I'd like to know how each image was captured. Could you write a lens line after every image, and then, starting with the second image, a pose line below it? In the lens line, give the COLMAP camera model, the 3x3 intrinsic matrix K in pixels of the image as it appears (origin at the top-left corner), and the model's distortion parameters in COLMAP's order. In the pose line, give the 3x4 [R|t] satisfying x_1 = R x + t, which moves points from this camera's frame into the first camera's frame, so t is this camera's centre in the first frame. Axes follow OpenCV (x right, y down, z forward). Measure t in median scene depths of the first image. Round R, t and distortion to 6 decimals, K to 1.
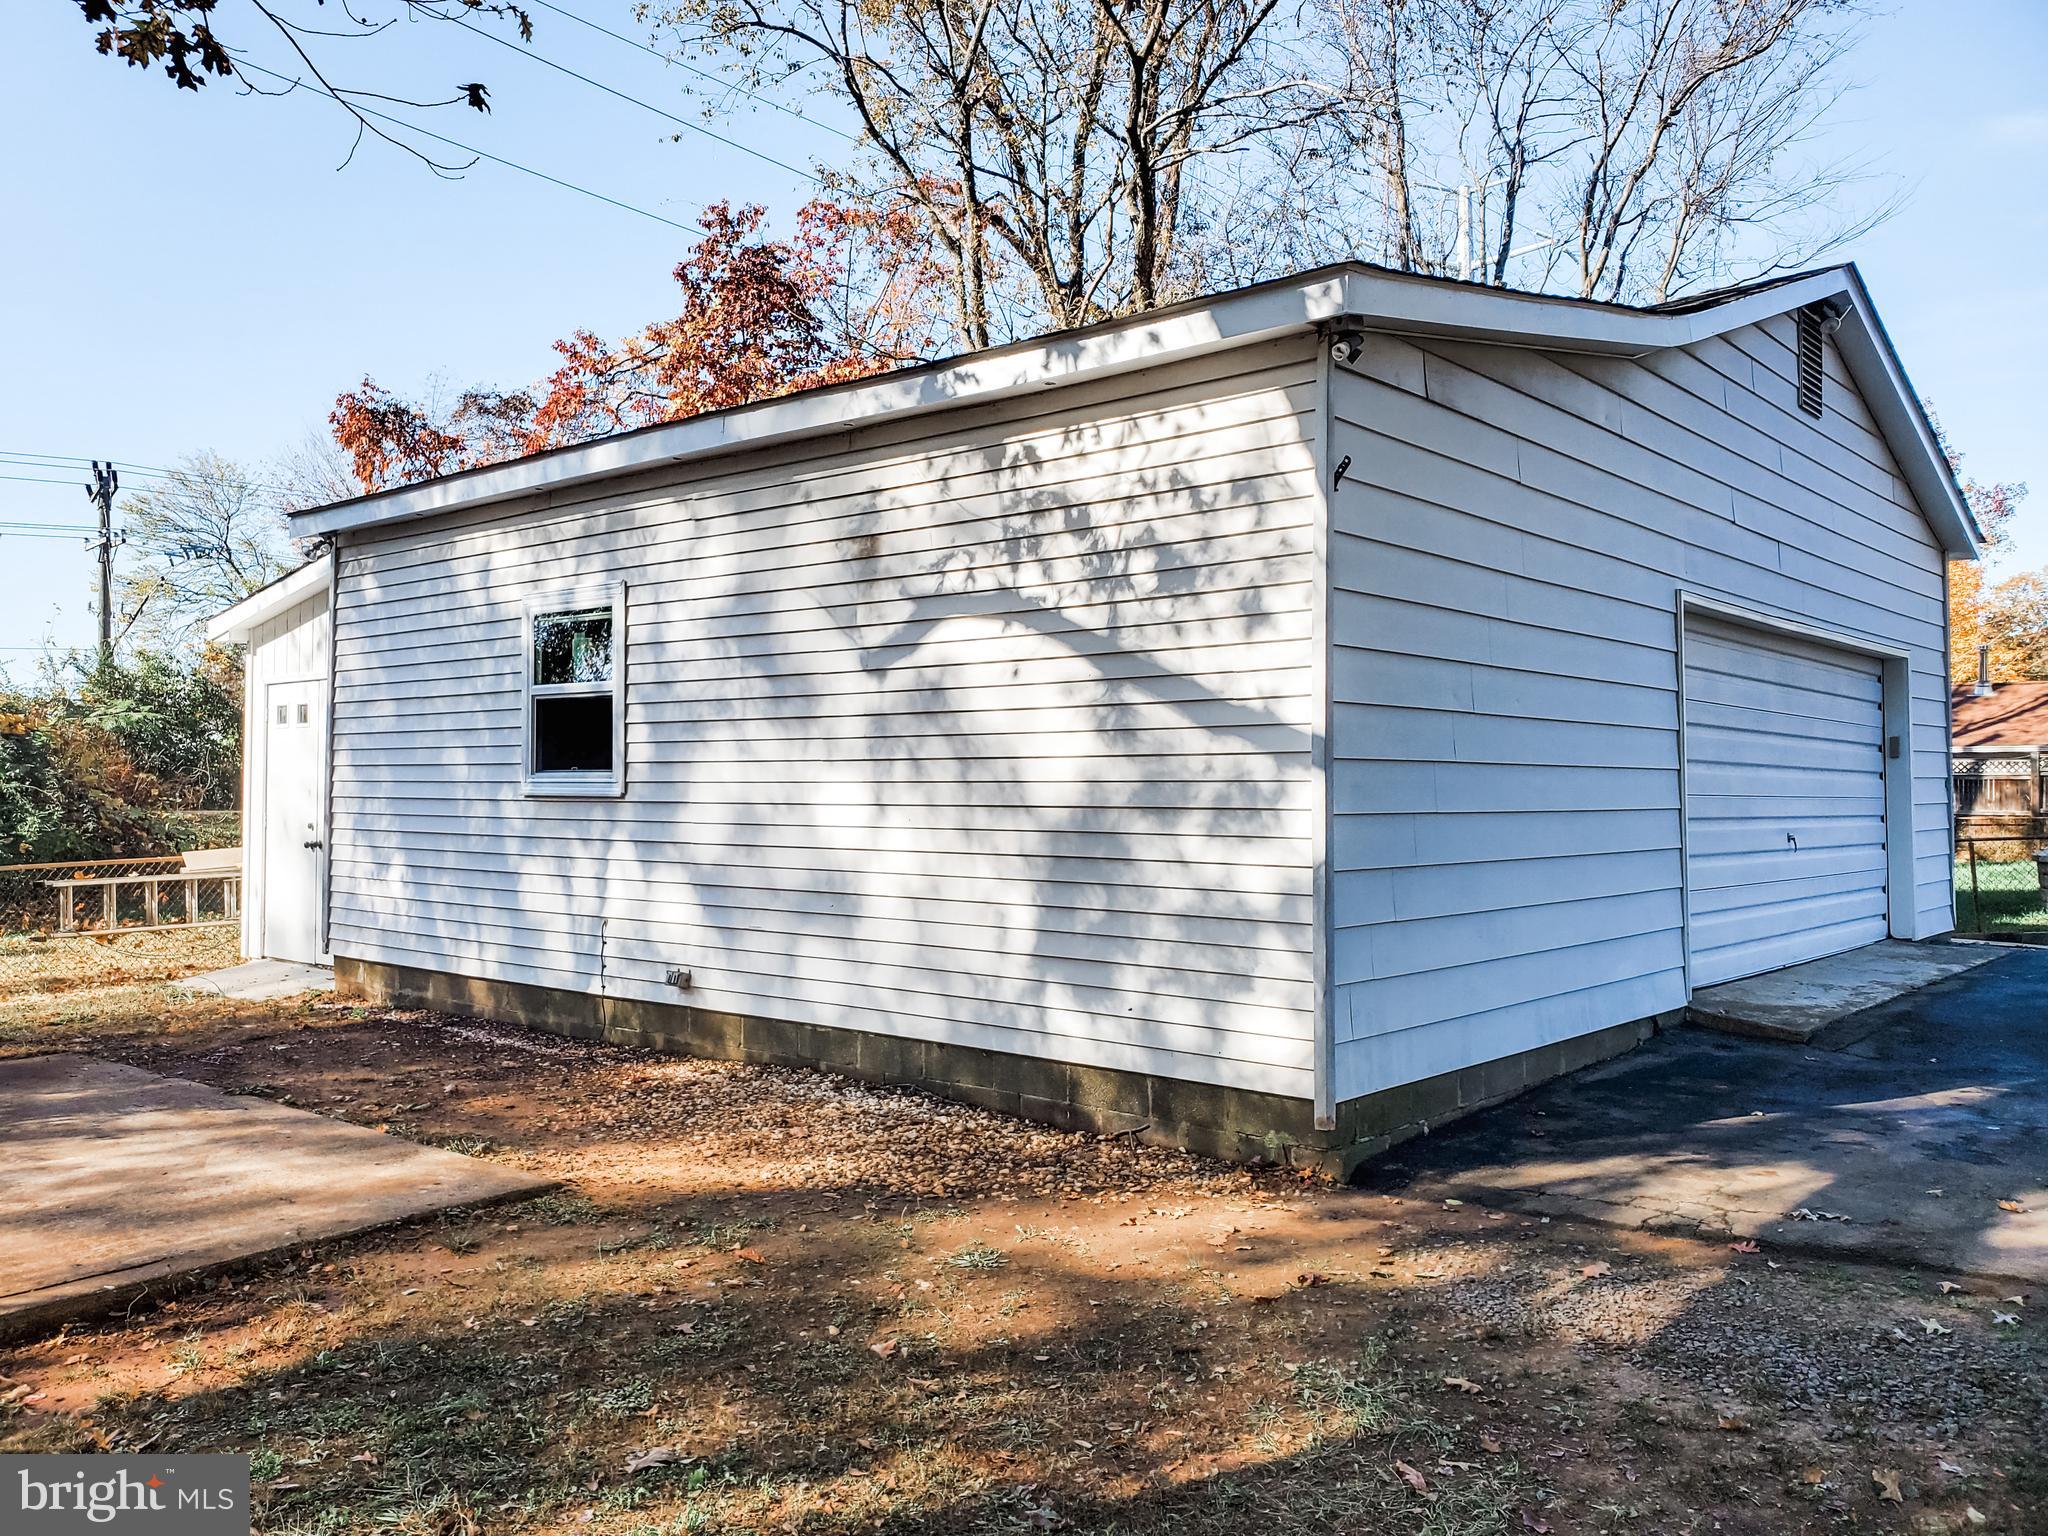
lens RADIAL K [[1625.2, 0, 1041.8], [0, 1625.2, 763.4], [0, 0, 1]] dist [0.062674, -0.094622]
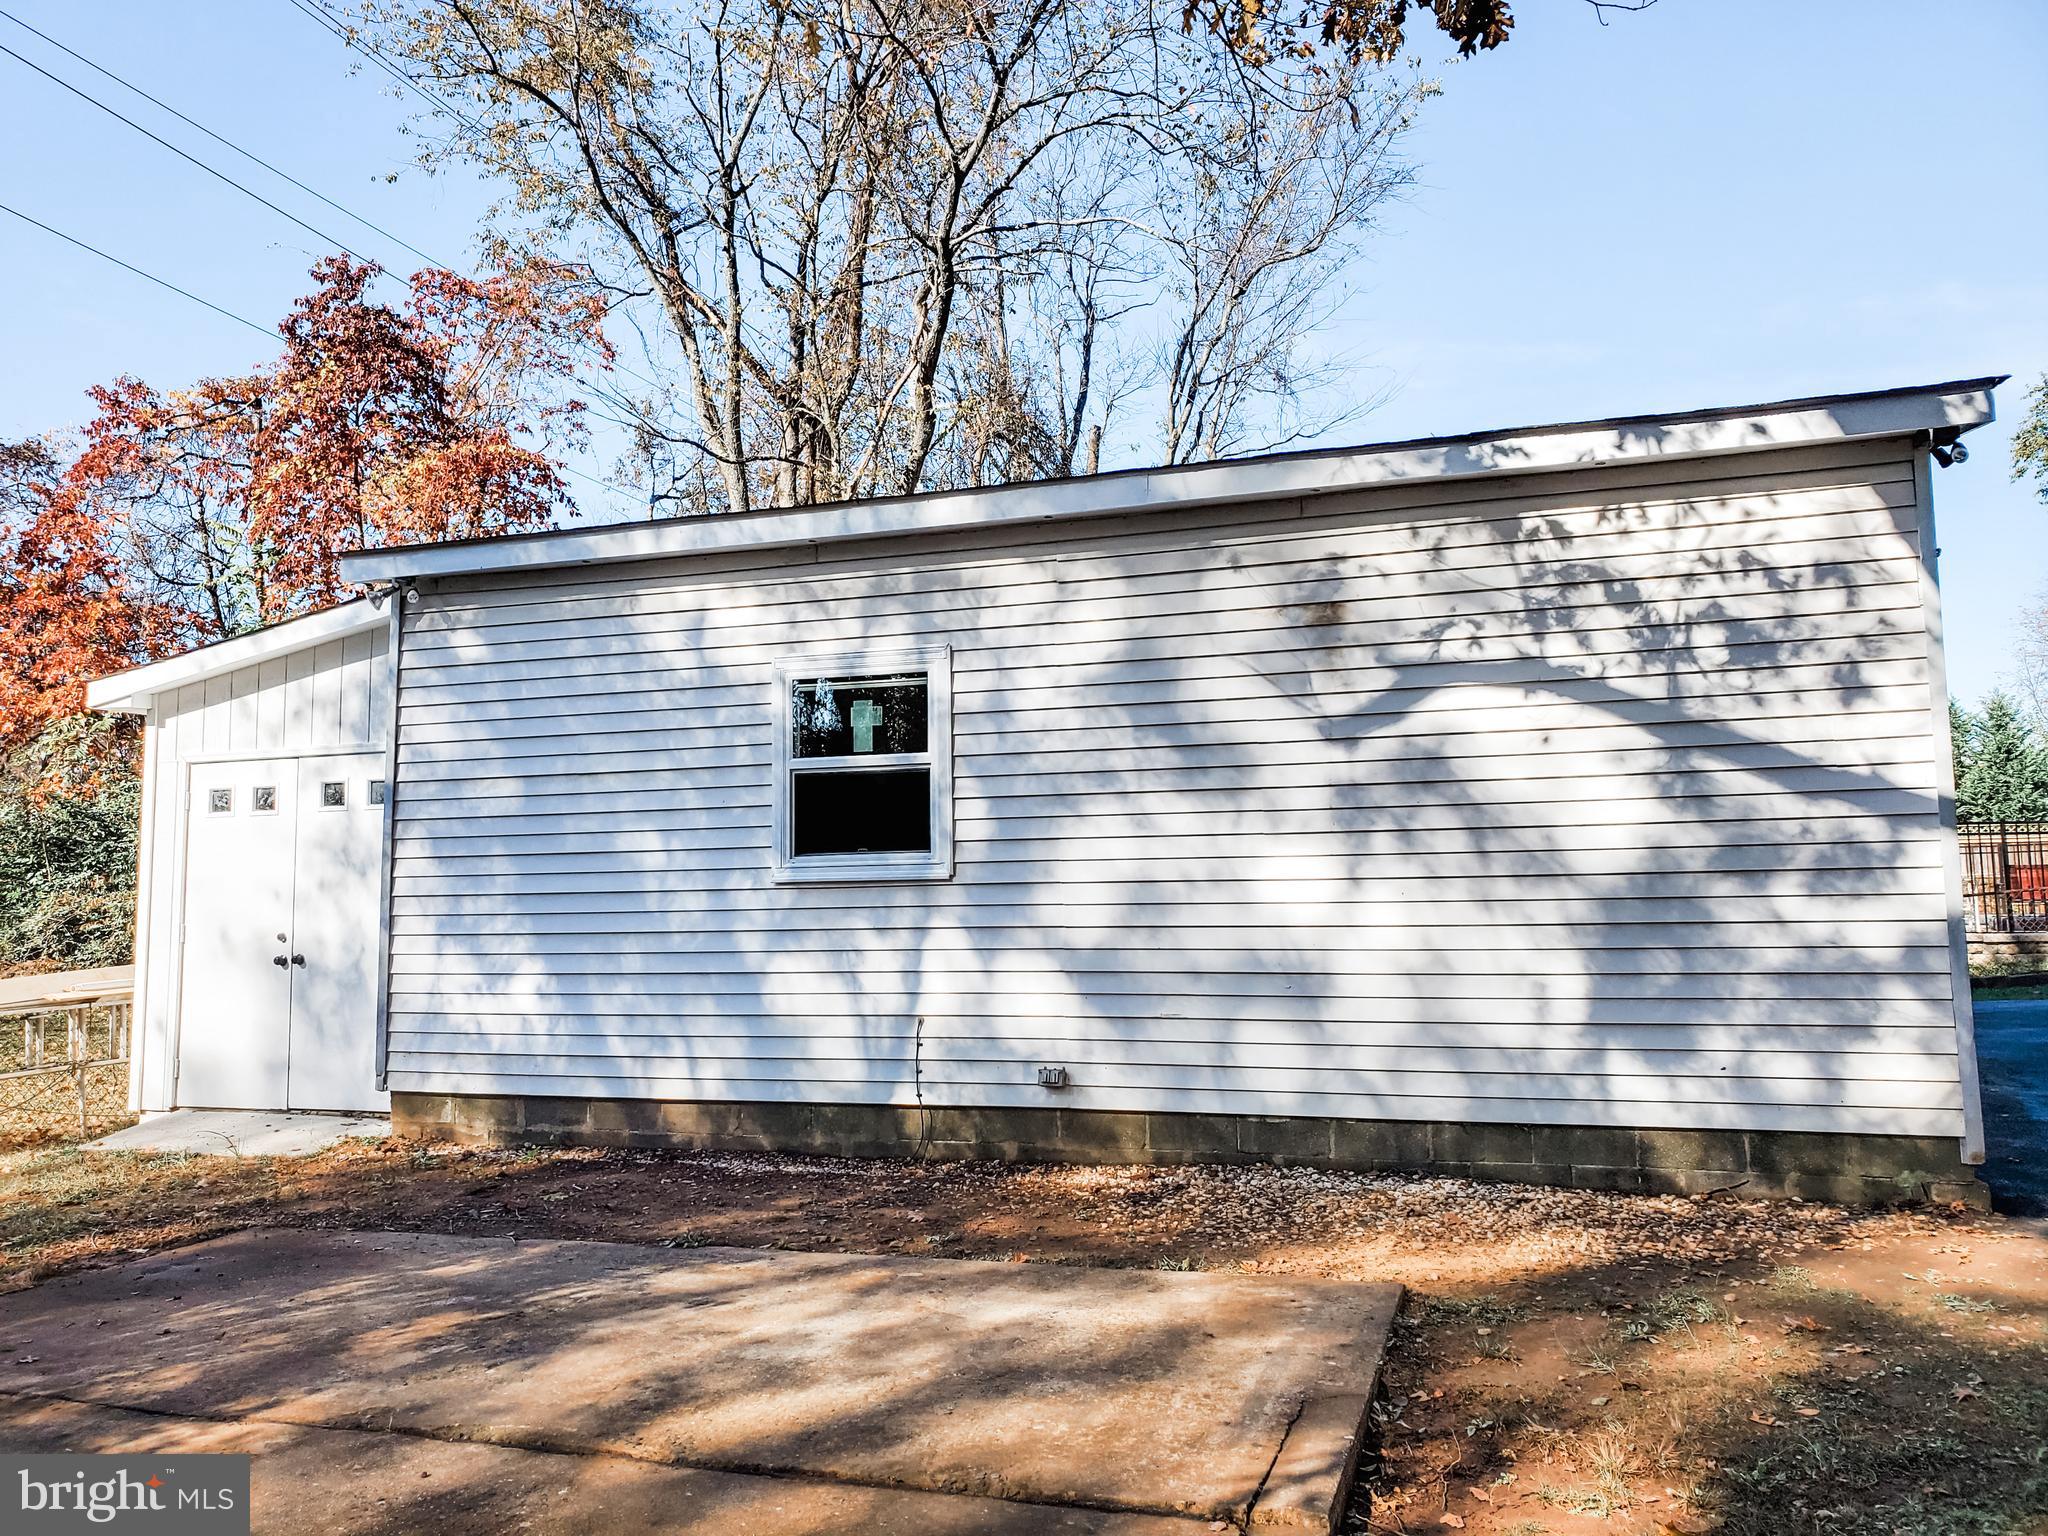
lens RADIAL K [[1625.2, 0, 911.3], [0, 1625.2, 749.0], [0, 0, 1]] dist [0.062674, -0.094622]
pose [[0.925904, 0.018466, 0.377308, -0.685487], [0.013621, 0.996523, -0.082198, 0.024209], [-0.377514, 0.081247, 0.922433, 0.188332]]
